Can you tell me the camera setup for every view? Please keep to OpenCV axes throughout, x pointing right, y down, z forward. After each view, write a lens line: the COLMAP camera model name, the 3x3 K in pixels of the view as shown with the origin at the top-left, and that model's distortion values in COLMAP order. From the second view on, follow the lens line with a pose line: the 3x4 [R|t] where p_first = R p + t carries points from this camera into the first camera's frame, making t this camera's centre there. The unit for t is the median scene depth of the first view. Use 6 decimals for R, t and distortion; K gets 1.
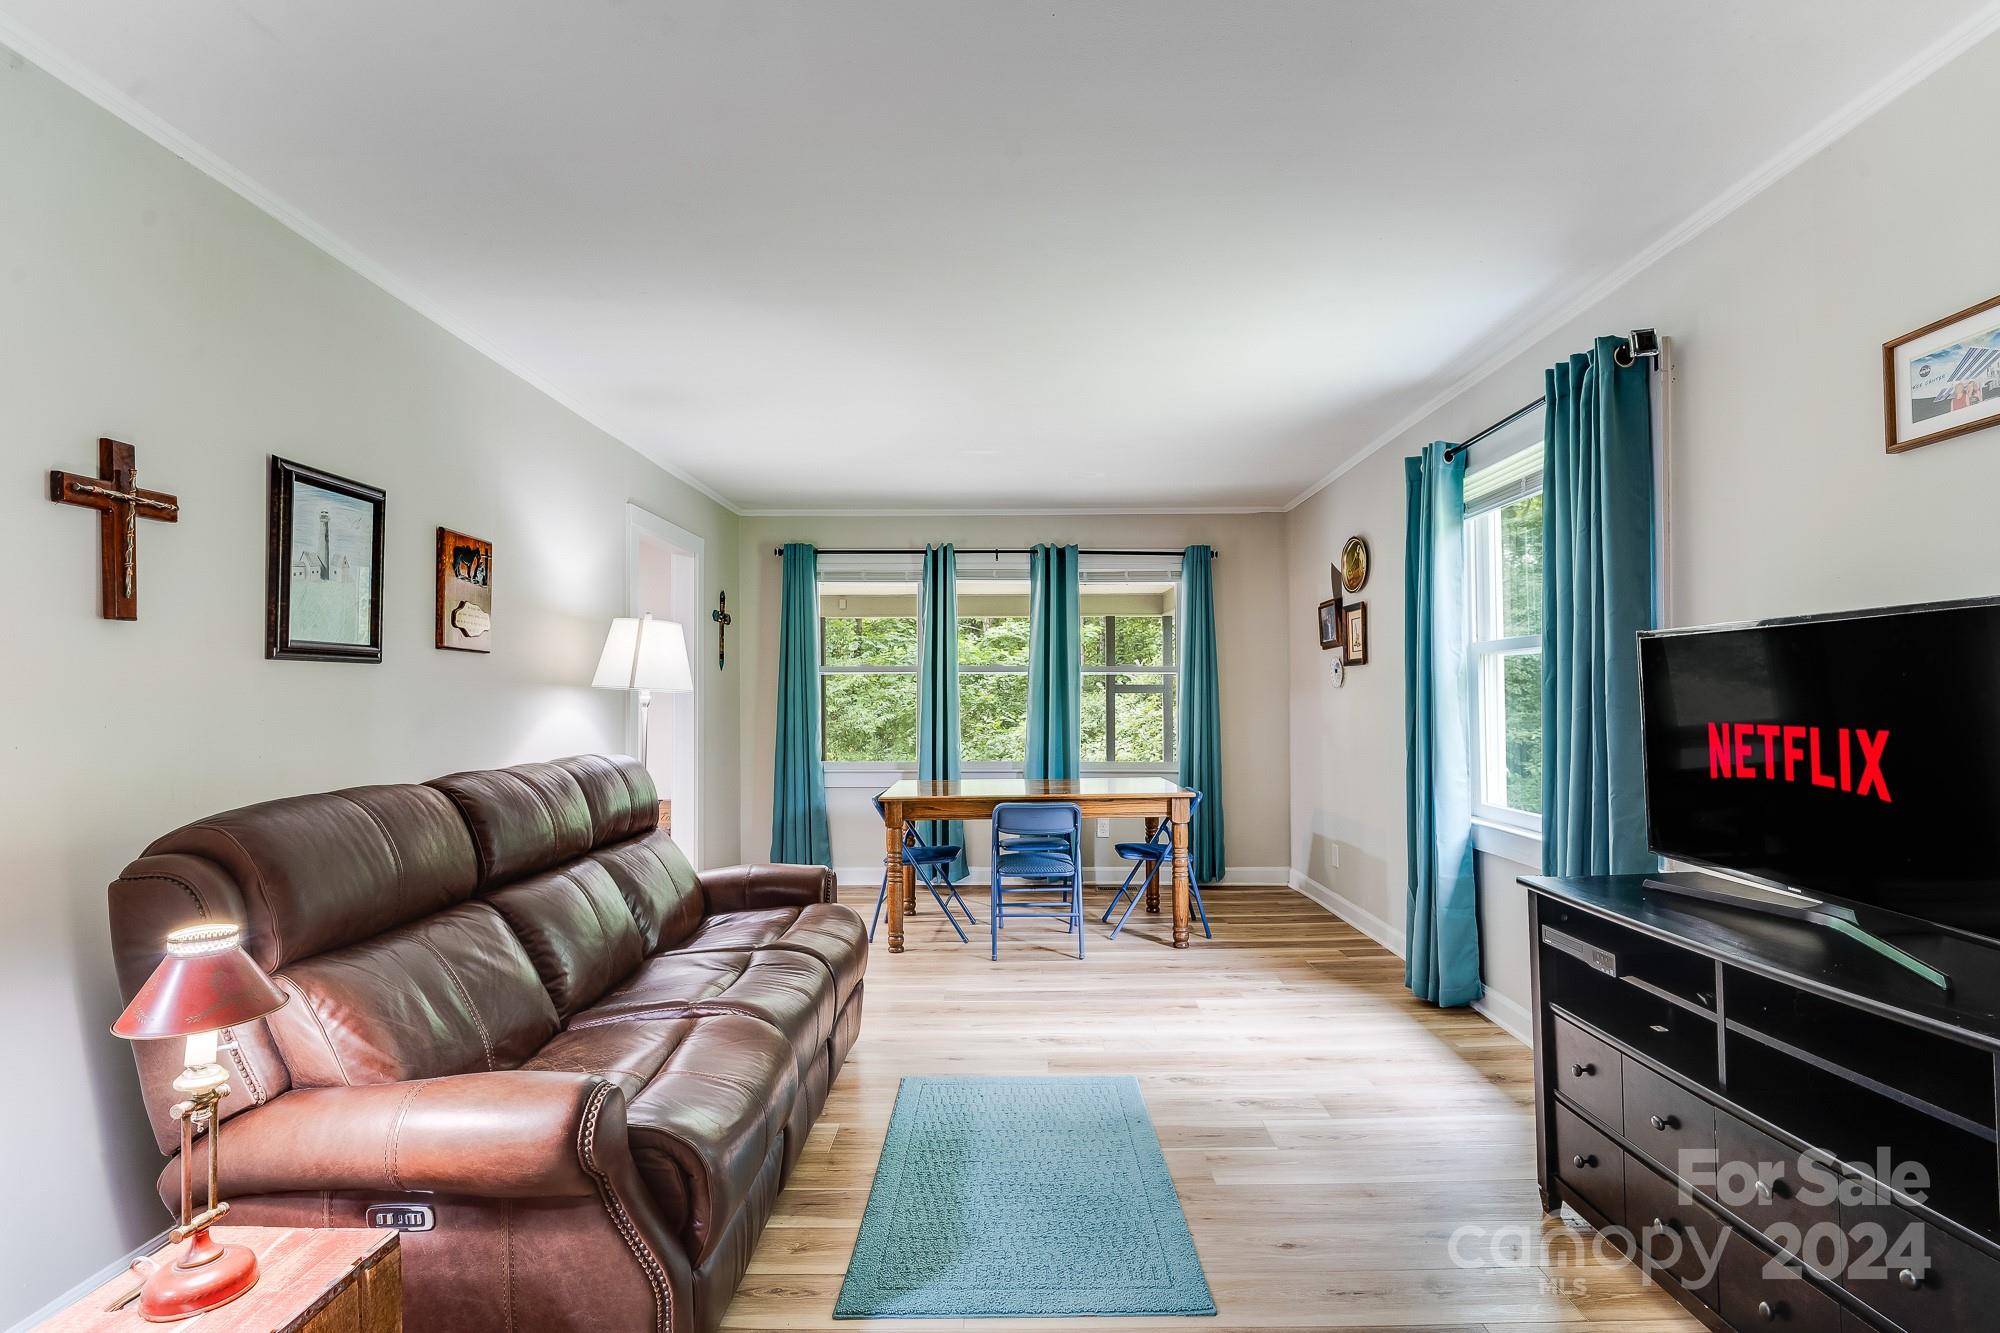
lens RADIAL K [[936.0, 0, 999.8], [0, 936.0, 660.6], [0, 0, 1]] dist [0.000616, -0.000123]
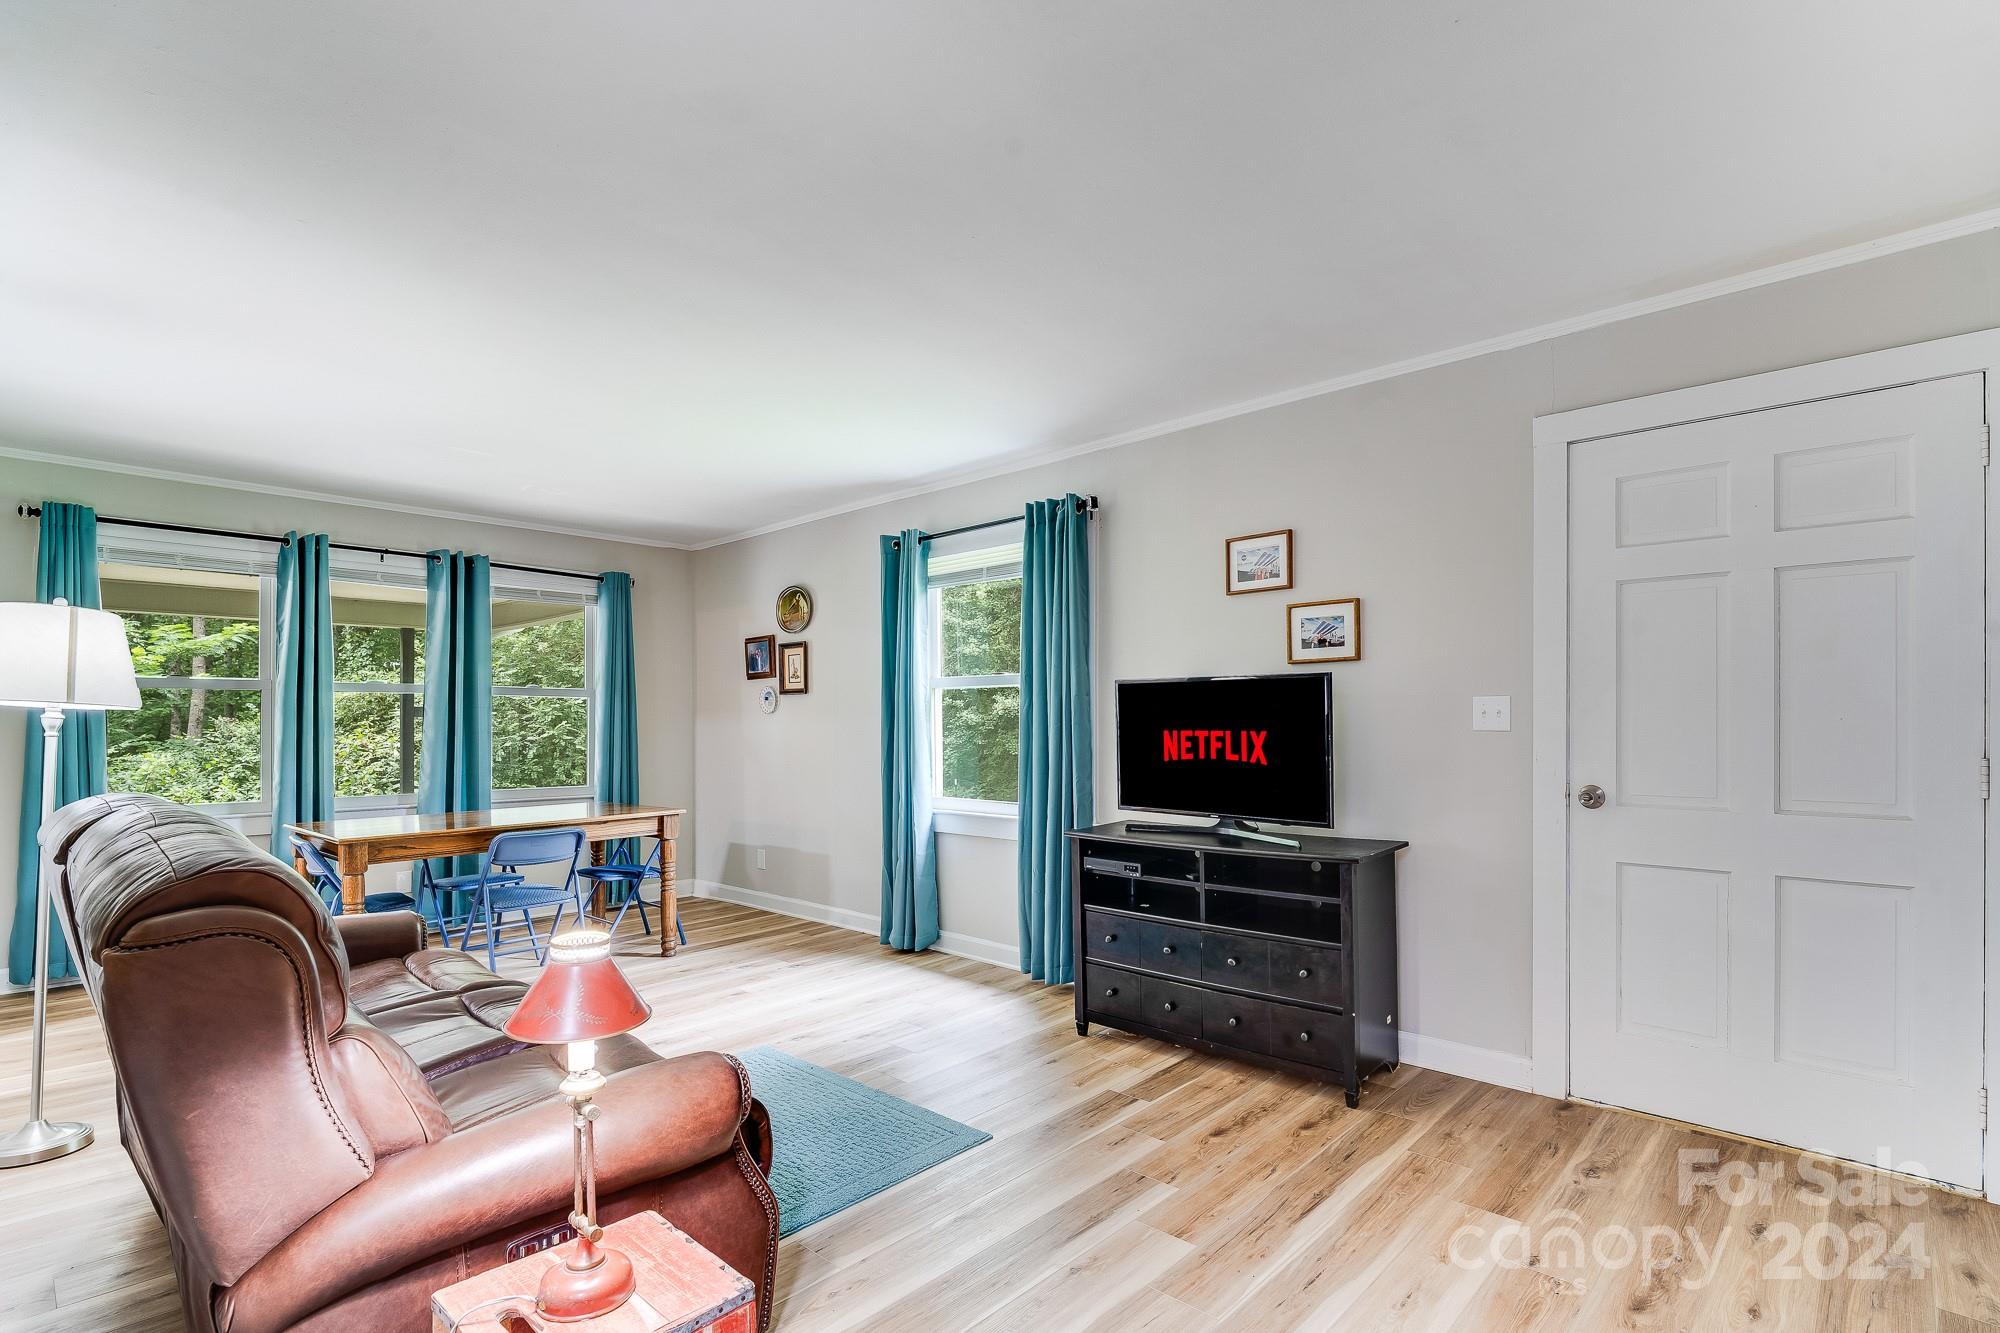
lens RADIAL K [[947.8, 0, 1000.0], [0, 947.8, 666.5], [0, 0, 1]] dist [-0.001277, -0.000460]
pose [[0.675186, 0.045300, 0.736255, -0.458997], [-0.026684, 0.998959, -0.036992, 0.010310], [-0.737165, 0.005330, 0.675692, -0.005242]]
